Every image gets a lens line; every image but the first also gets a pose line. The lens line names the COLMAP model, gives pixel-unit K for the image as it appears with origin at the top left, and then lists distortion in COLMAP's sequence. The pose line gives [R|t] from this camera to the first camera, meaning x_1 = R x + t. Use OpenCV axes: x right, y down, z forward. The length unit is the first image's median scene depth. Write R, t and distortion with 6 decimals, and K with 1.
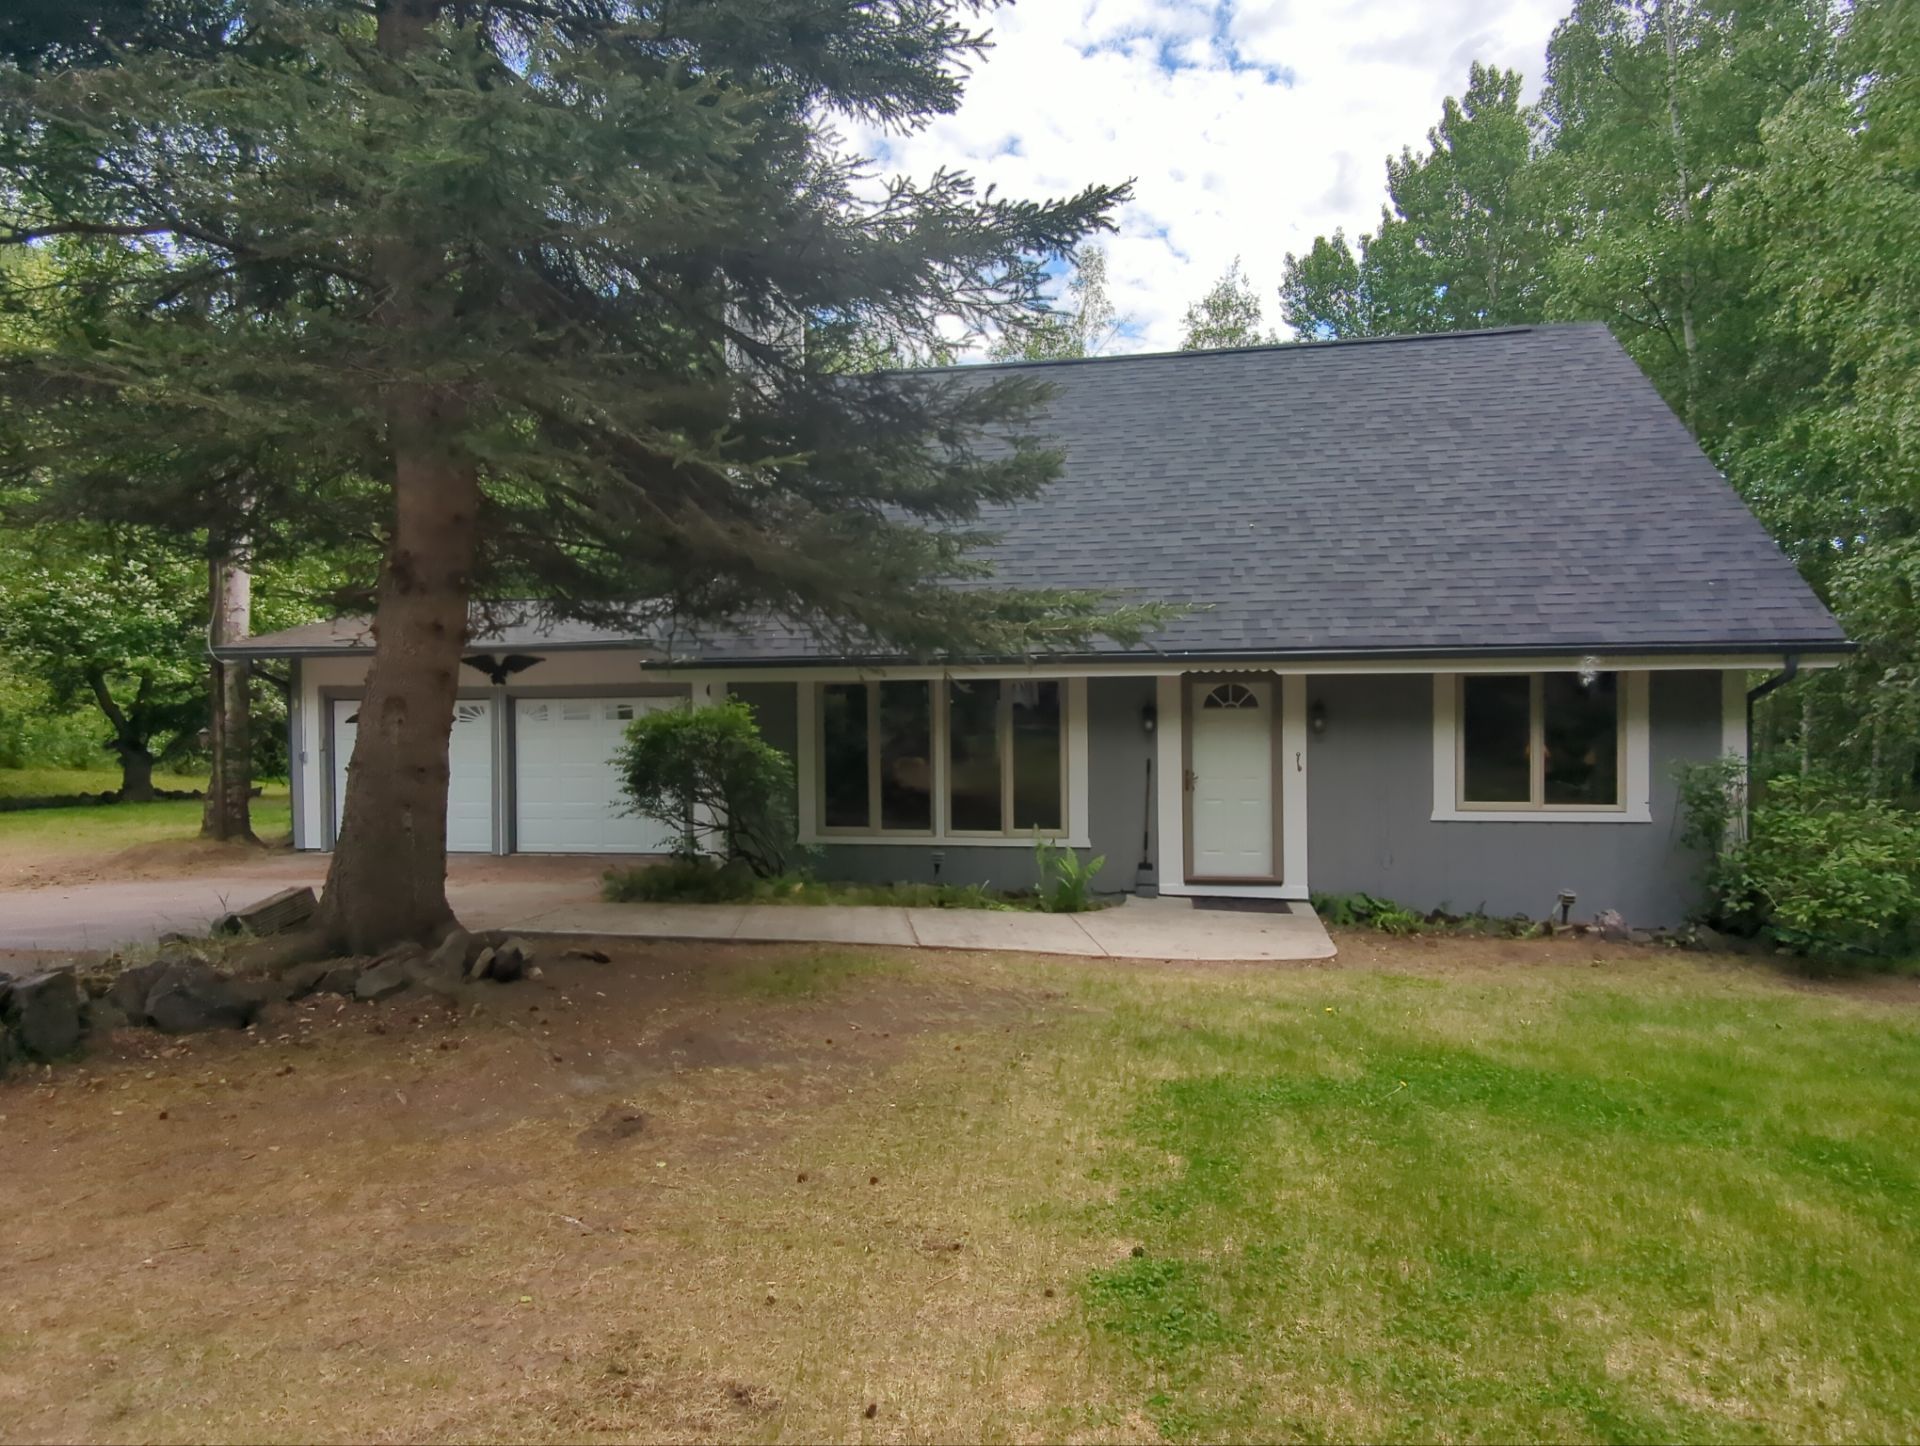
lens RADIAL K [[1068.5, 0, 962.4], [0, 1068.5, 720.9], [0, 0, 1]] dist [0.005255, 0.000220]
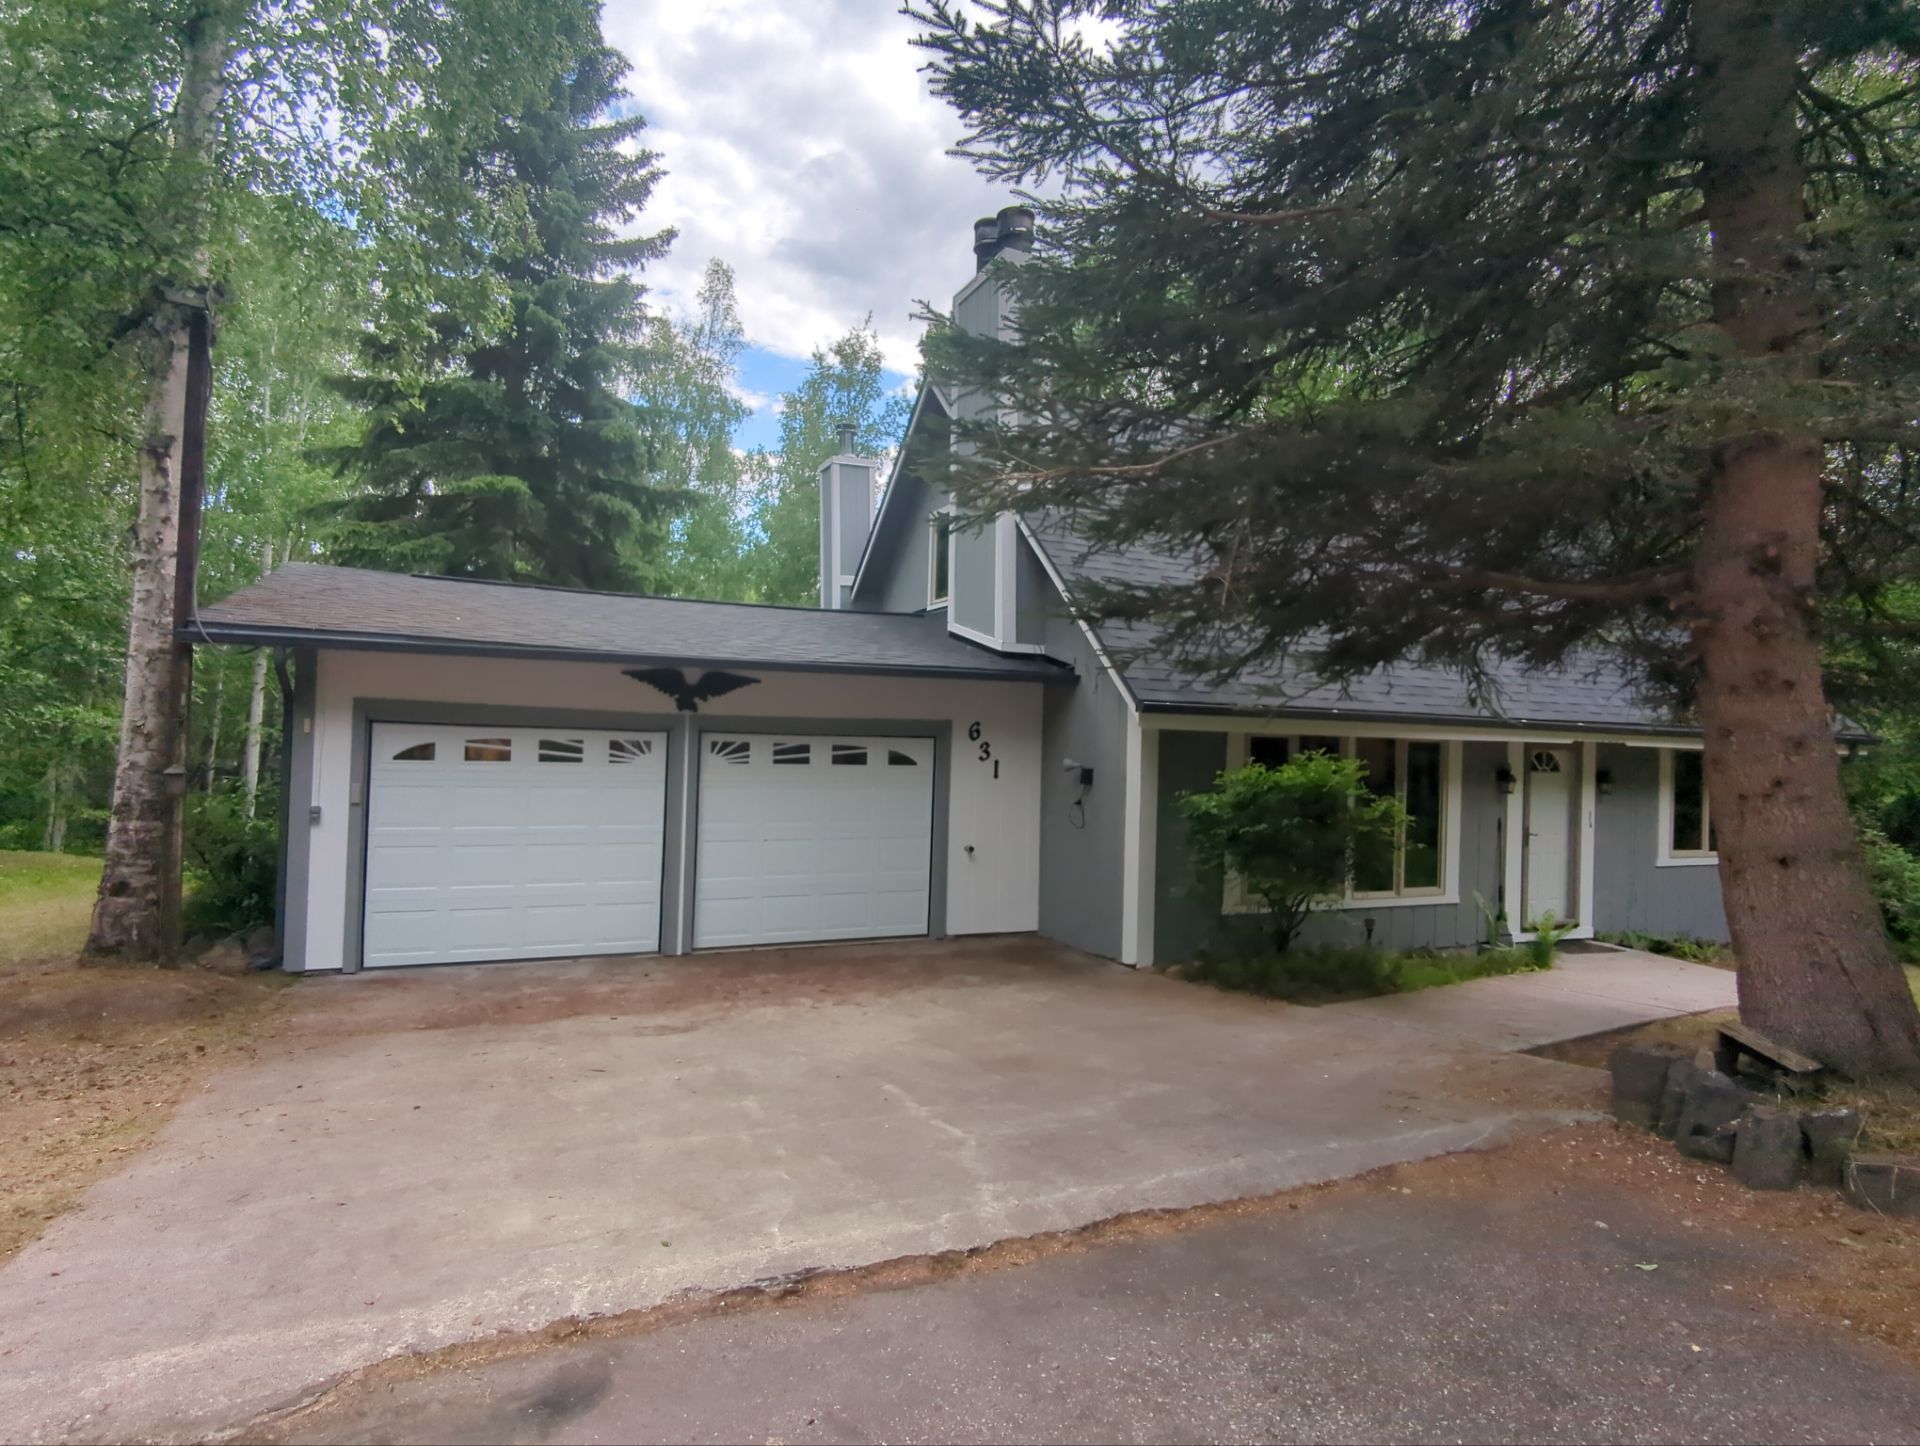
lens RADIAL K [[1068.5, 0, 962.4], [0, 1068.5, 720.9], [0, 0, 1]] dist [0.005255, 0.000220]
pose [[0.826251, 0.043595, 0.561613, -0.878525], [-0.025280, 0.998866, -0.040345, -0.005054], [-0.562735, 0.019138, 0.826416, 0.405770]]
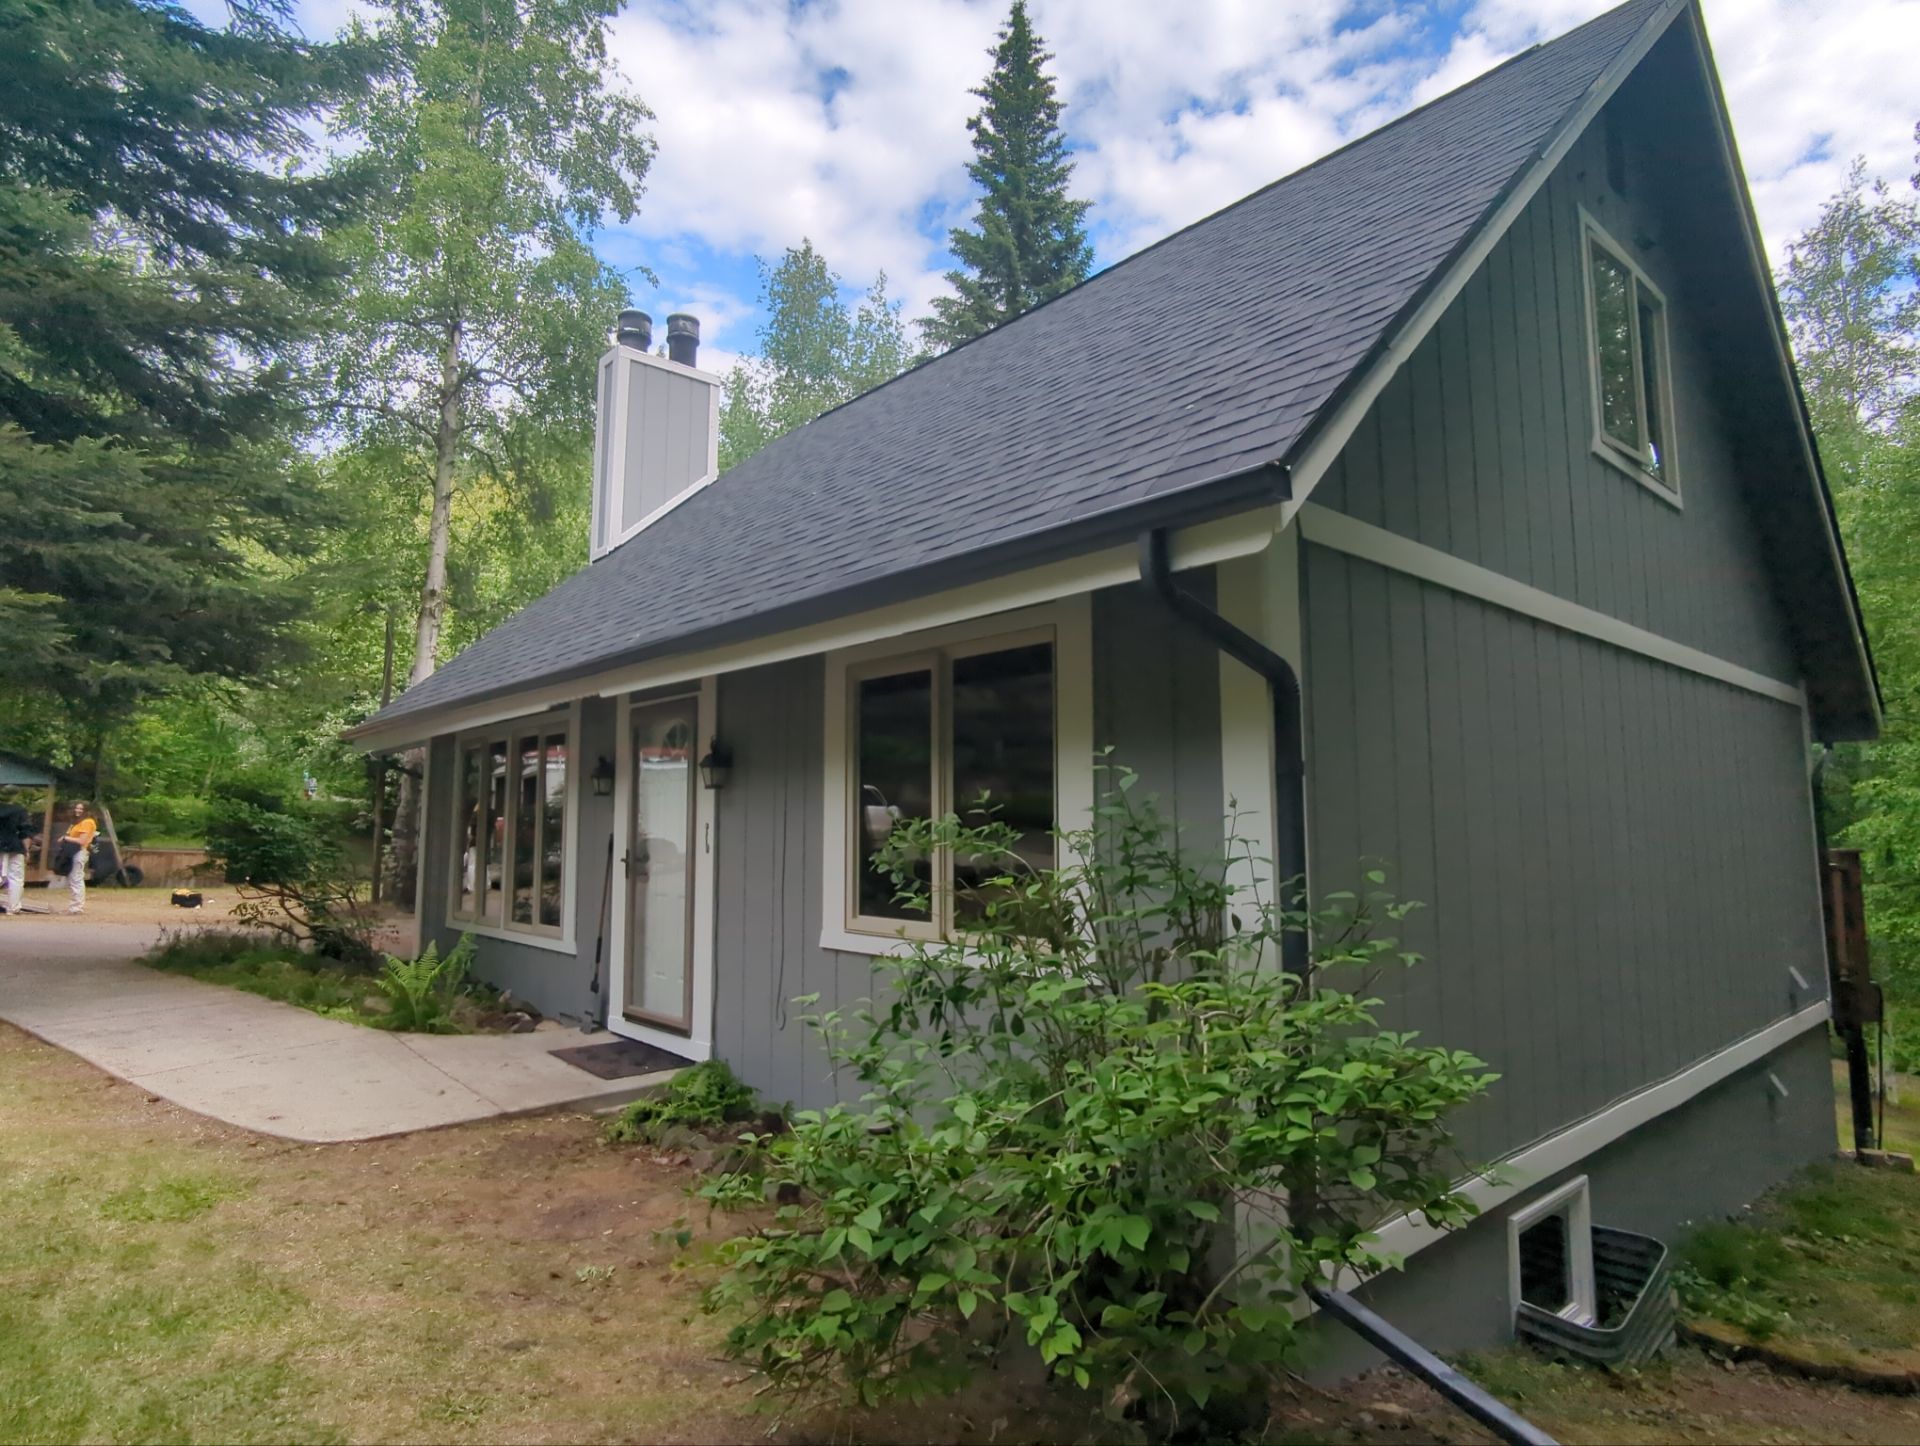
lens RADIAL K [[1068.5, 0, 962.4], [0, 1068.5, 720.9], [0, 0, 1]] dist [0.005255, 0.000220]
pose [[0.795022, -0.052073, -0.604341, 0.788601], [-0.016813, 0.994034, -0.107769, 0.033568], [0.606347, 0.095840, 0.789404, 0.570216]]
